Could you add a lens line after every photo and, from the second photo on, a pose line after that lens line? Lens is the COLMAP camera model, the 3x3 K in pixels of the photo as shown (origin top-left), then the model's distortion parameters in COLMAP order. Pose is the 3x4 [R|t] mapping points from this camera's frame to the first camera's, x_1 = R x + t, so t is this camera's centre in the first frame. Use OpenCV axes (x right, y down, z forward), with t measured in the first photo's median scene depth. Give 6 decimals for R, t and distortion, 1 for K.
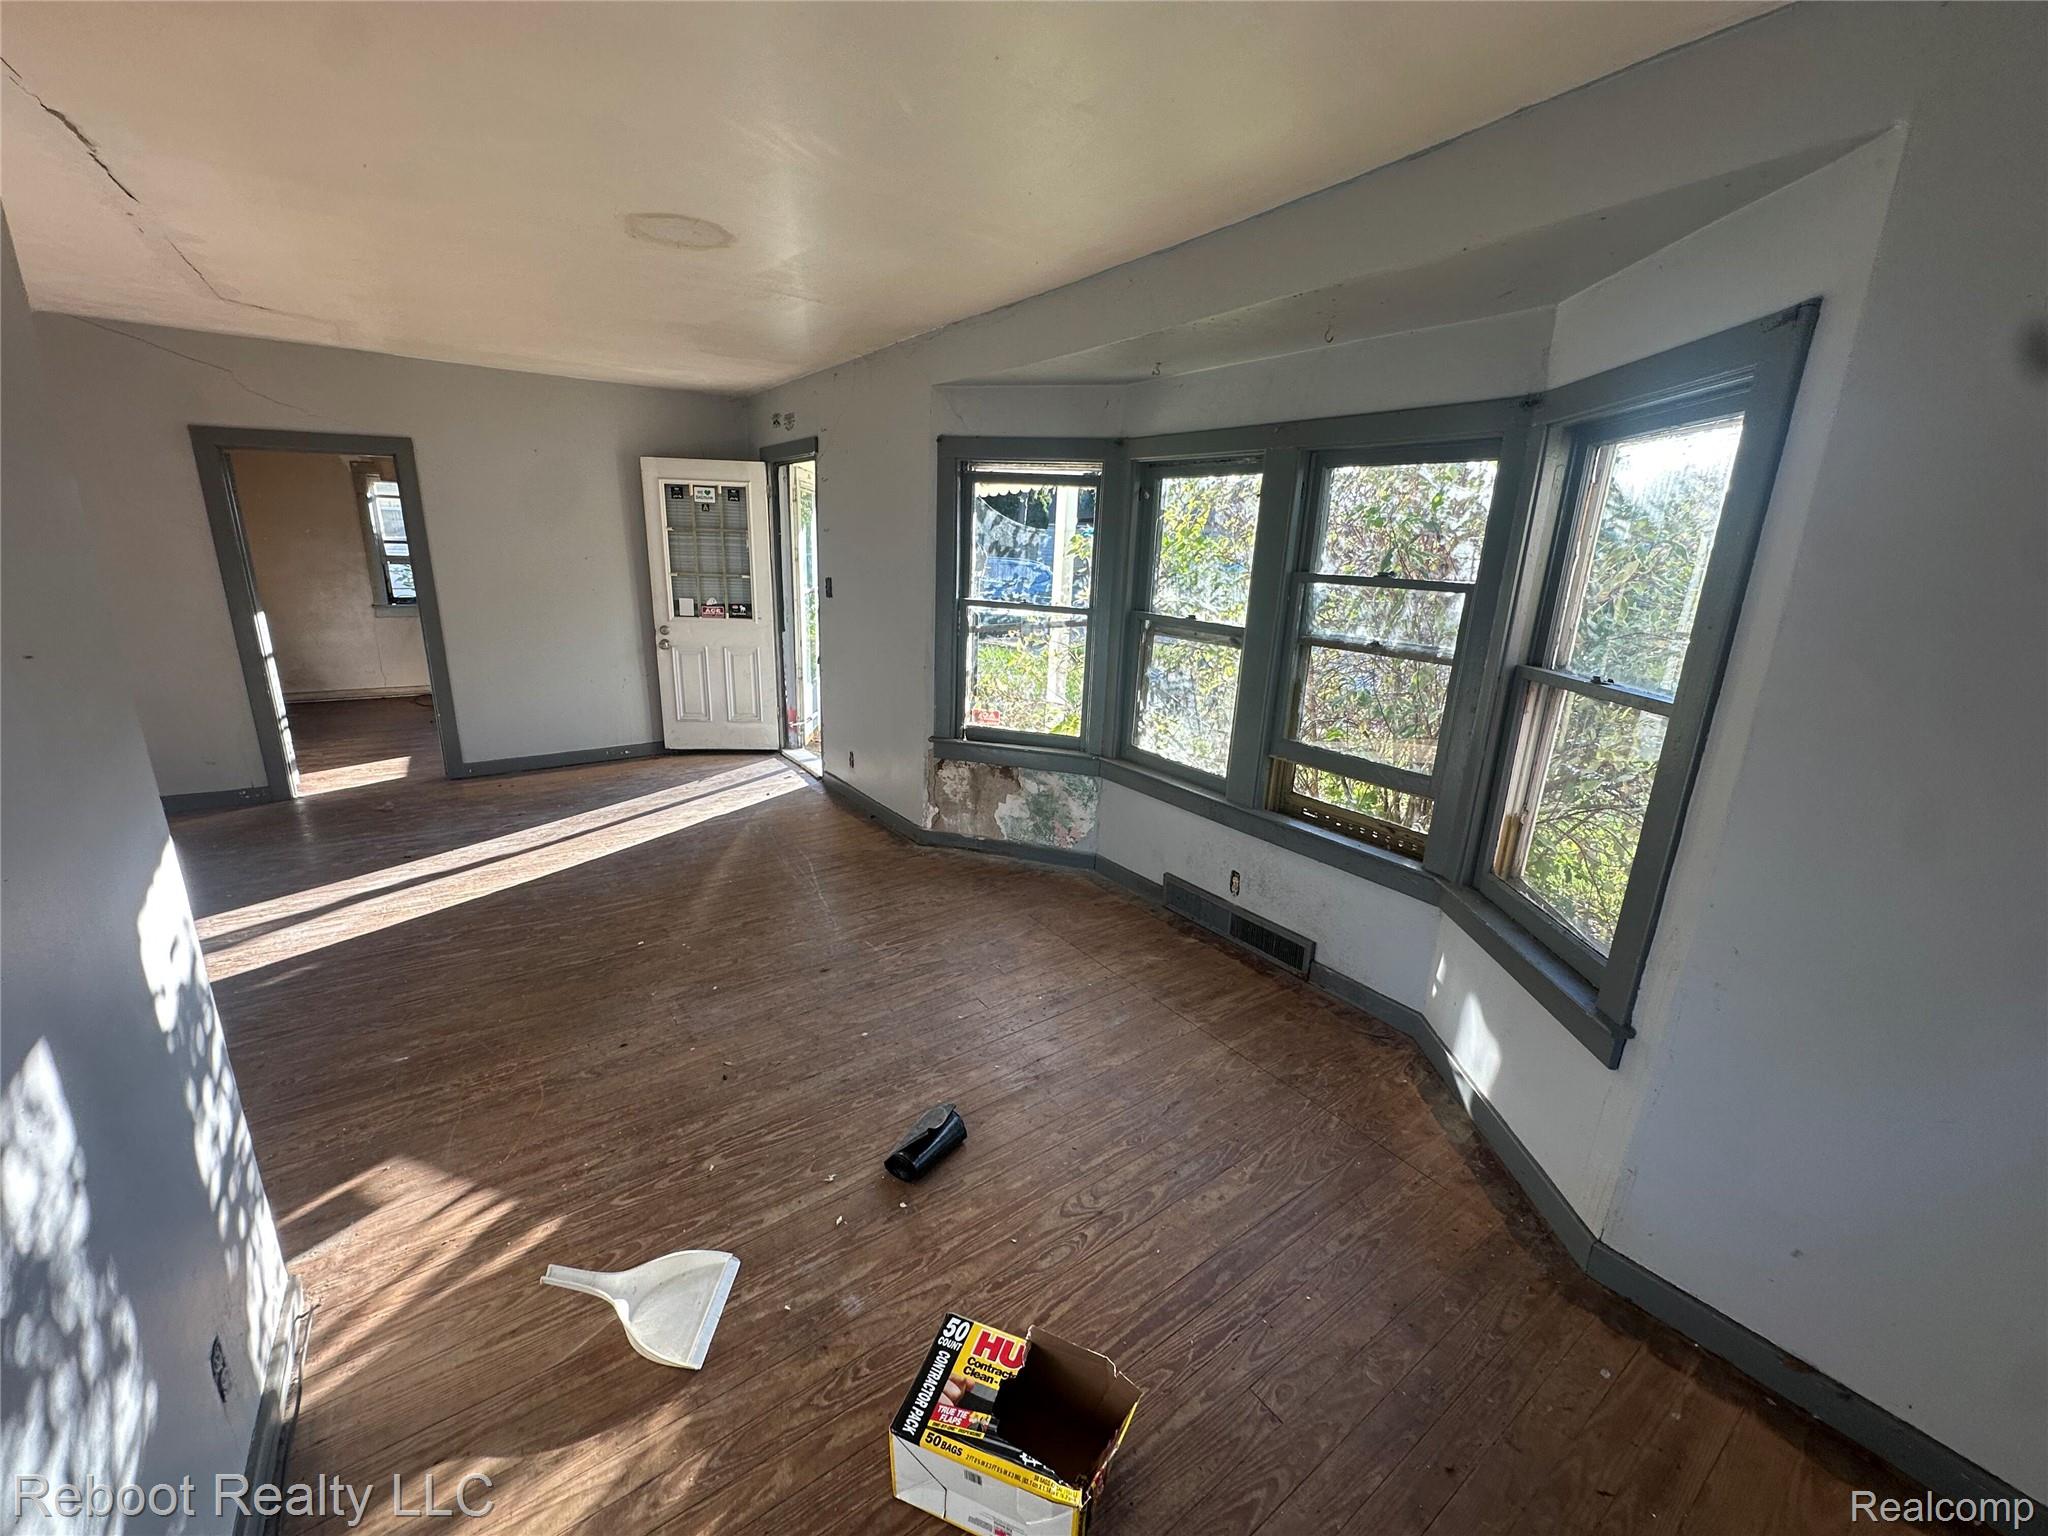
lens RADIAL K [[814.3, 0, 1020.6], [0, 814.3, 773.5], [0, 0, 1]] dist [-0.003801, 0.000051]
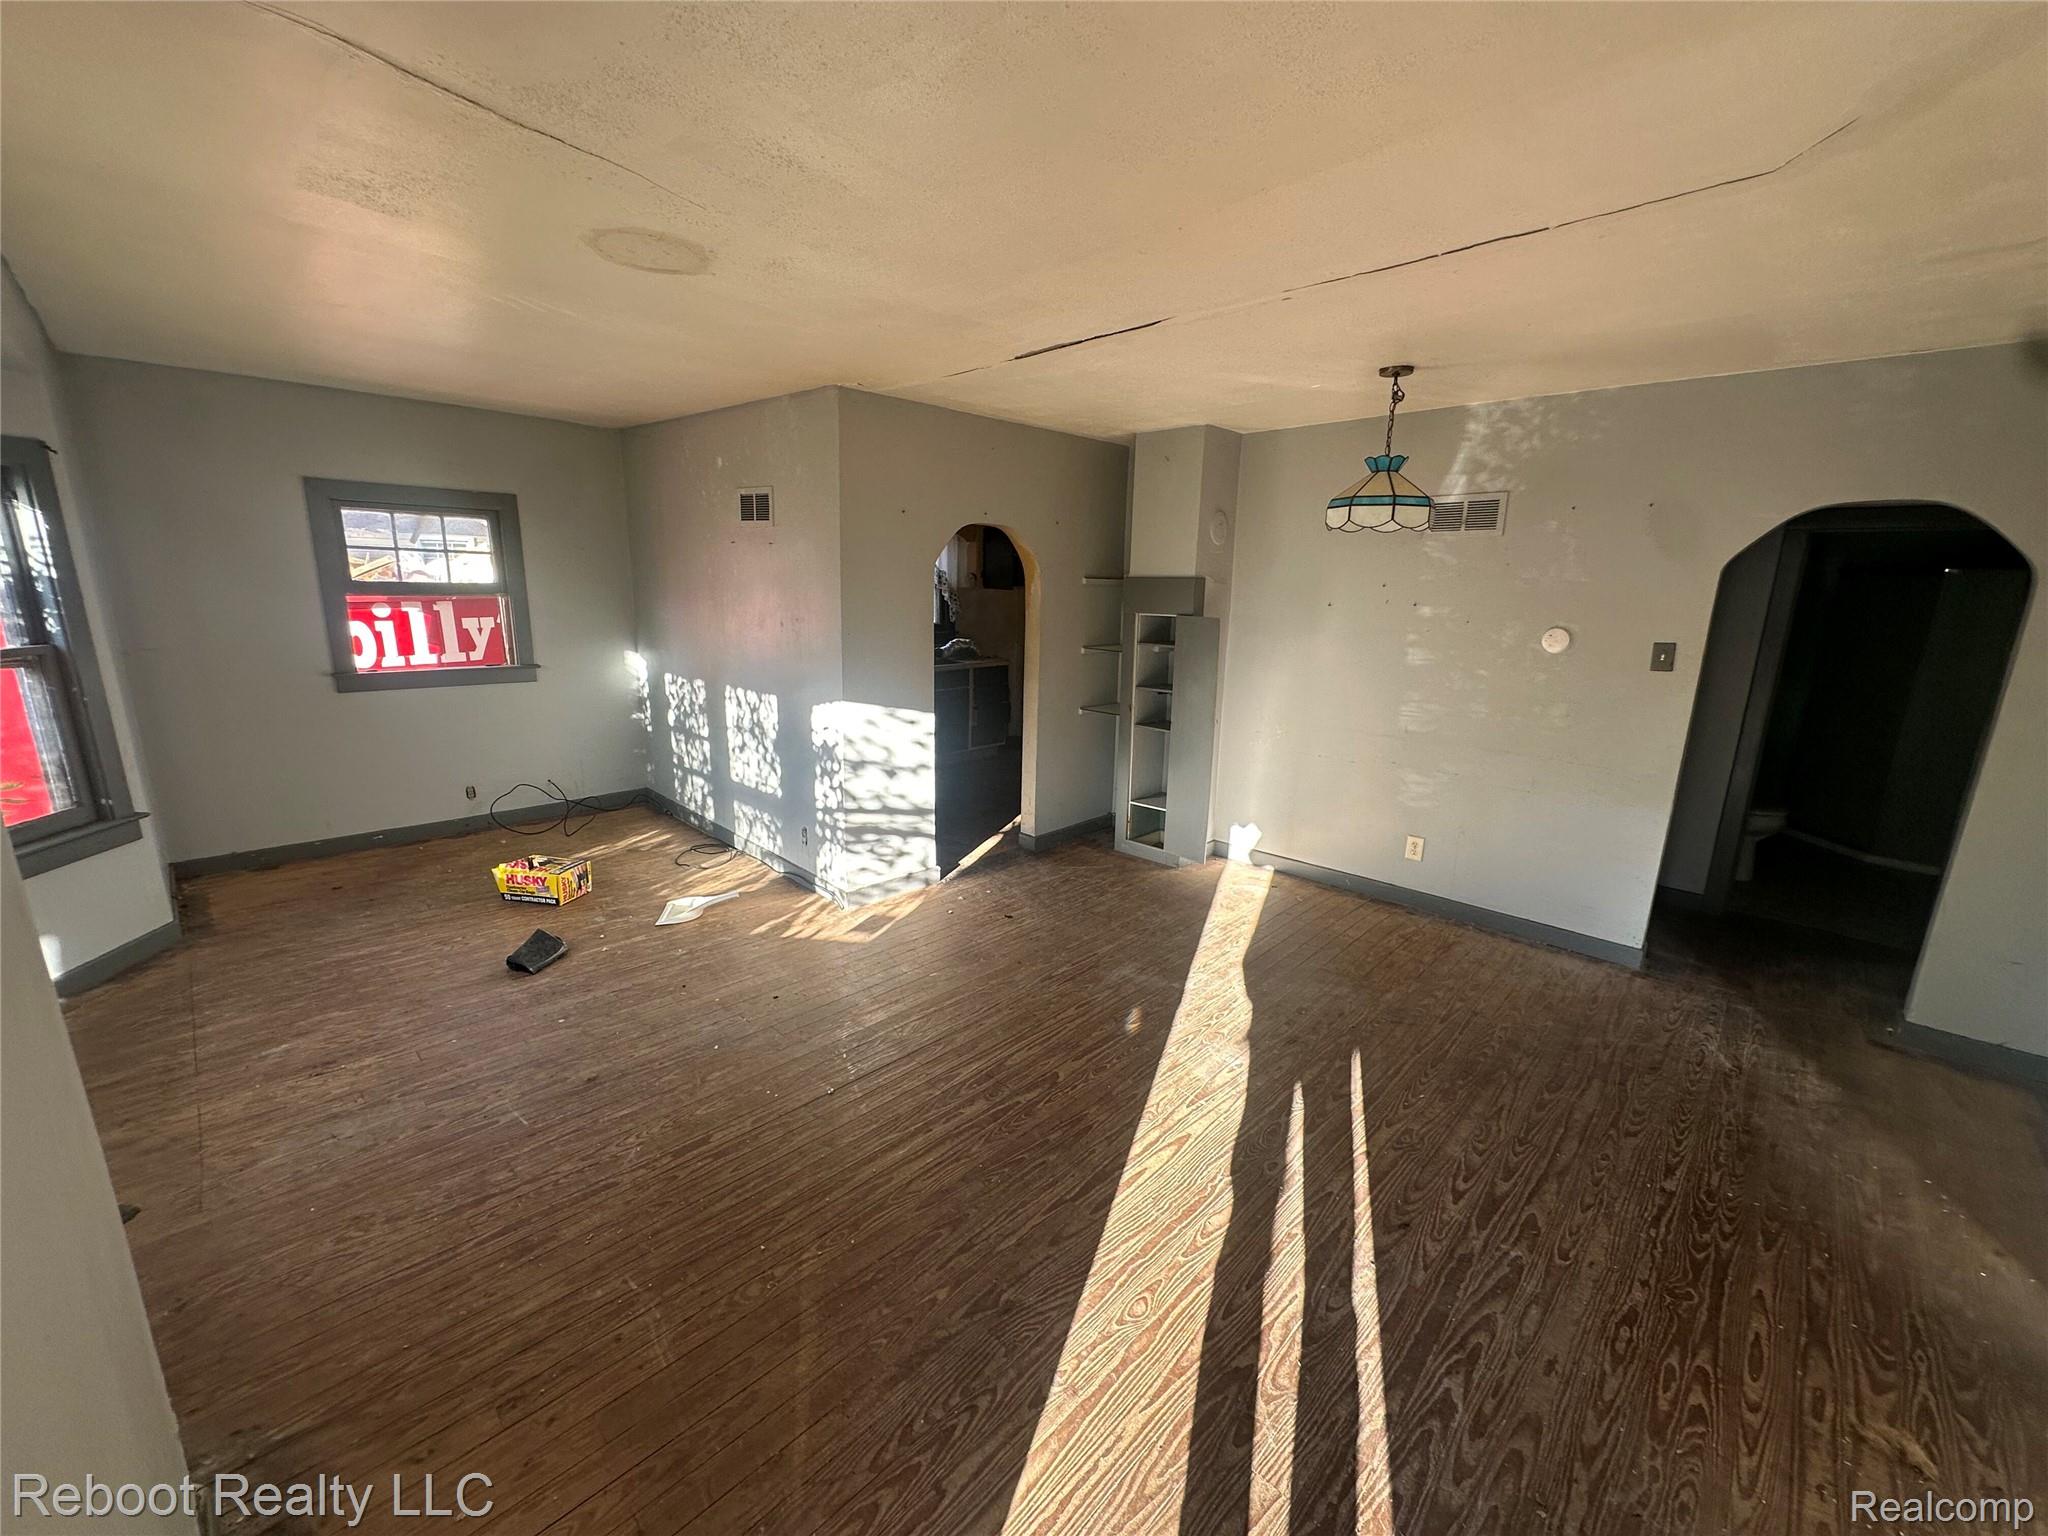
lens RADIAL K [[814.3, 0, 1019.9], [0, 814.3, 770.8], [0, 0, 1]] dist [-0.003801, 0.000051]
pose [[-0.982138, -0.013699, -0.187663, -0.799287], [-0.100530, 0.881271, 0.461795, -0.755942], [0.159056, 0.472412, -0.866907, 2.552852]]
